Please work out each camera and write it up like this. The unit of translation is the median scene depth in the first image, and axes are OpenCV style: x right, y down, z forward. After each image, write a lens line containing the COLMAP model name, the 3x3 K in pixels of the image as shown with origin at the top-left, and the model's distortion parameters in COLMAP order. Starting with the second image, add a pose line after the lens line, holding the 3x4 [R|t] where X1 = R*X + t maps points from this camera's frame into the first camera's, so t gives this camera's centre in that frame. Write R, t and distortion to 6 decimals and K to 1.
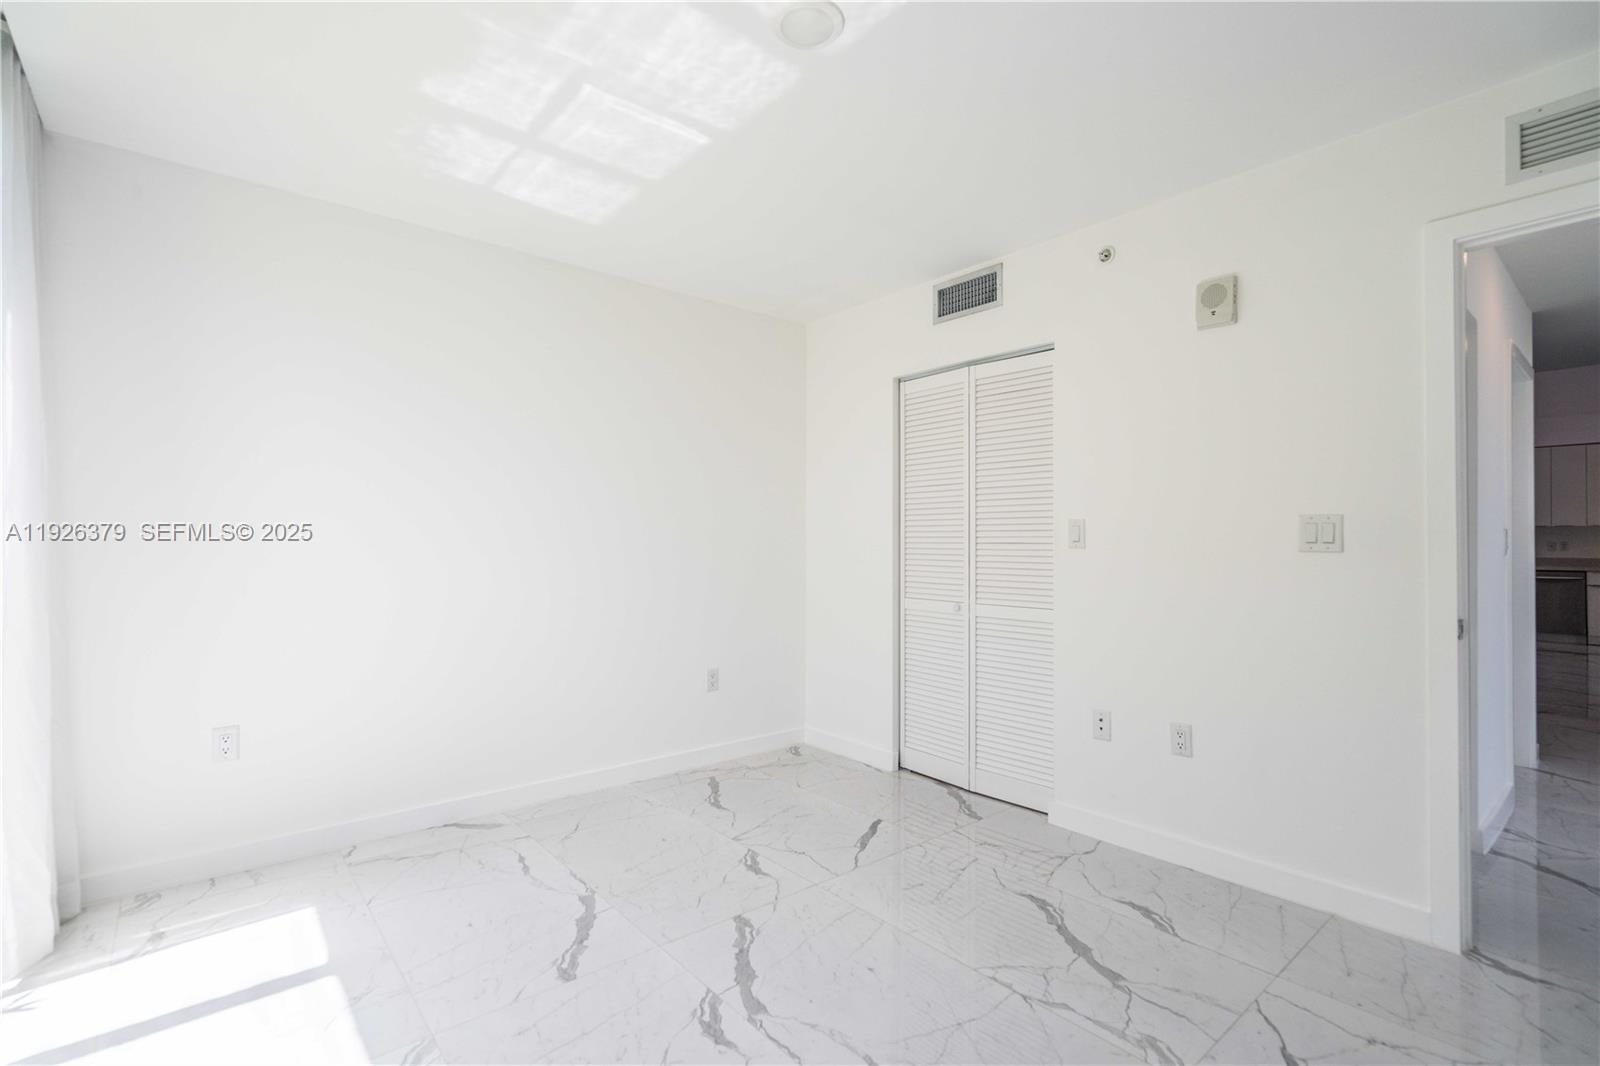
lens RADIAL K [[742.5, 0, 800.0], [0, 742.5, 533.0], [0, 0, 1]] dist [0.002268, 0.000403]
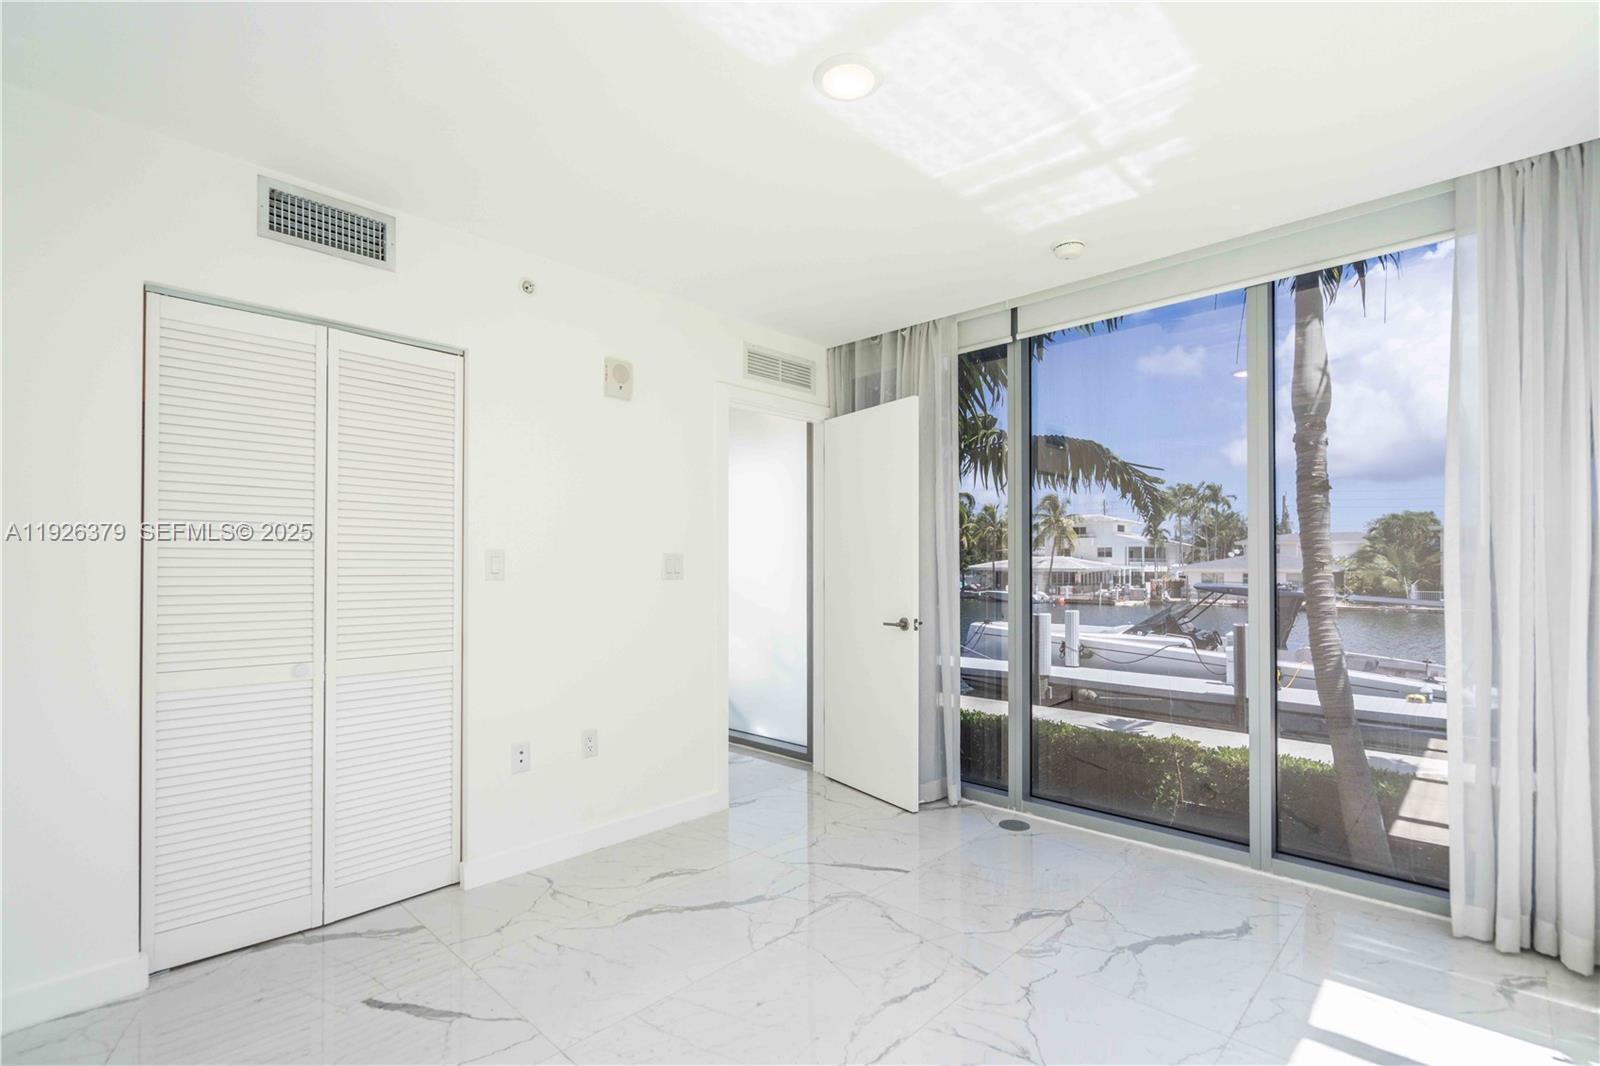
lens RADIAL K [[741.2, 0, 815.5], [0, 741.2, 565.7], [0, 0, 1]] dist [0.001767, 0.000272]
pose [[-0.121467, -0.003893, 0.992588, -0.669668], [-0.012993, 0.999913, 0.002331, -0.006737], [-0.992510, -0.012614, -0.121507, 0.781568]]
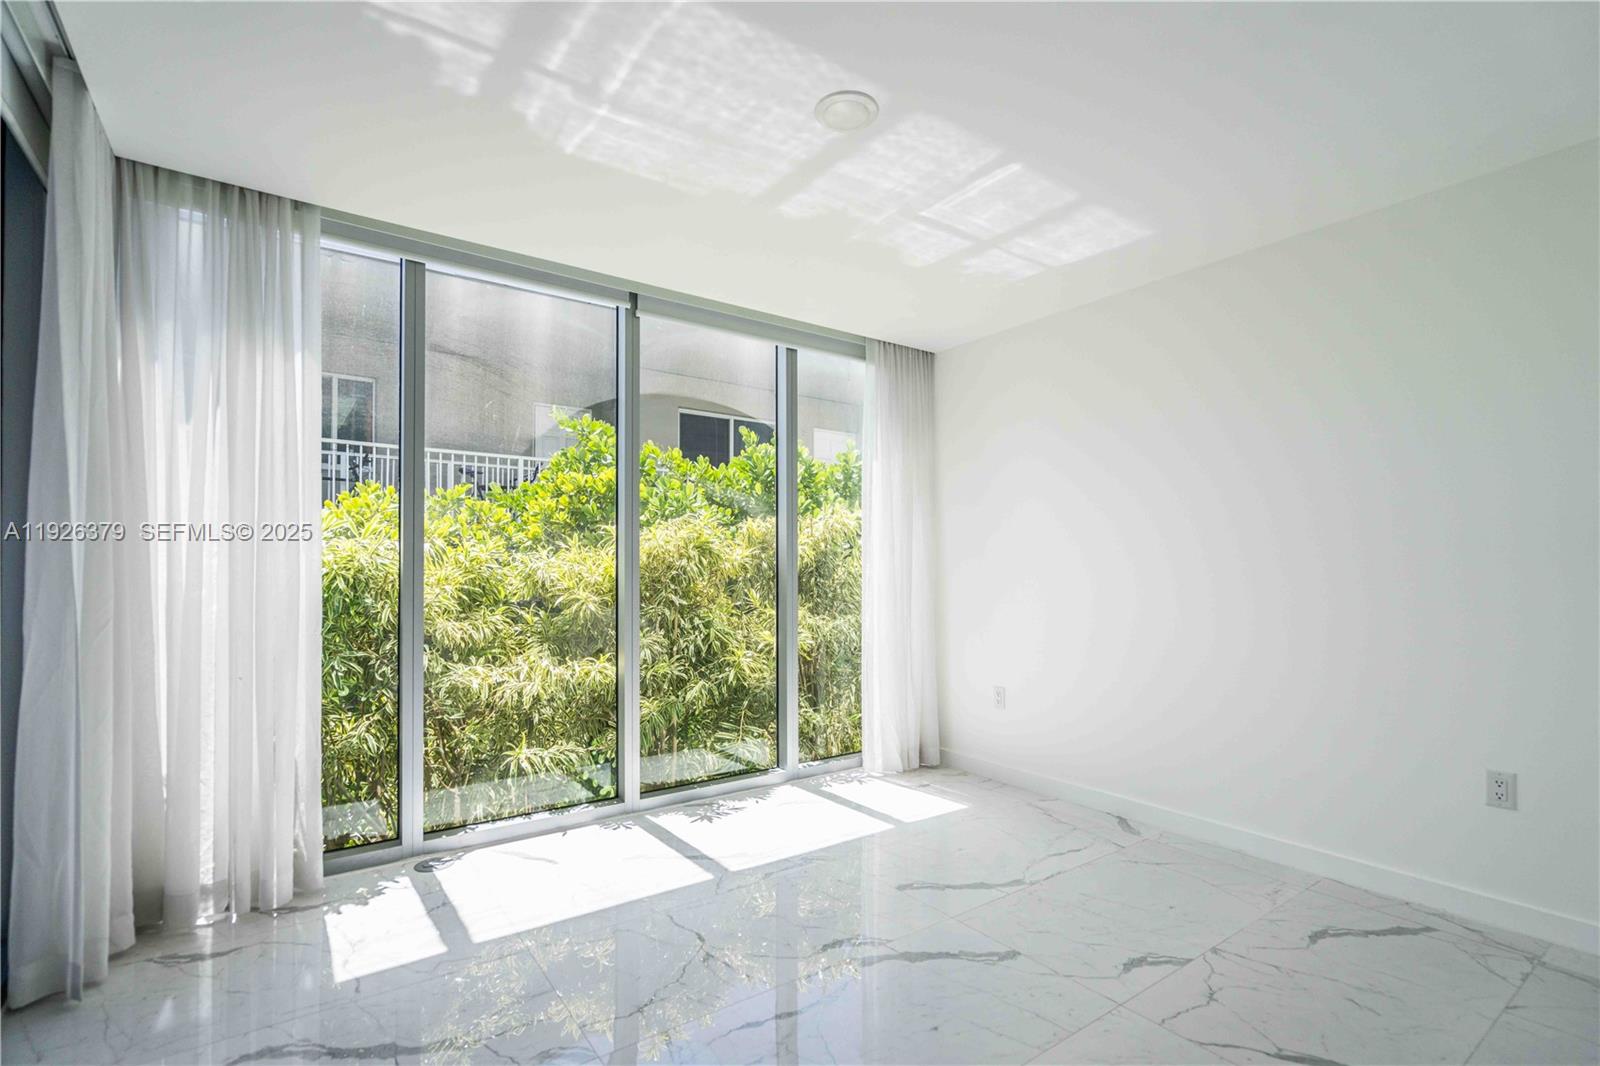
lens RADIAL K [[741.2, 0, 815.5], [0, 741.2, 565.7], [0, 0, 1]] dist [0.001767, 0.000272]
pose [[-0.068057, -0.007850, -0.997651, 0.769977], [0.012391, 0.999885, -0.008713, 0.014093], [0.997604, -0.012955, -0.067952, 0.689059]]
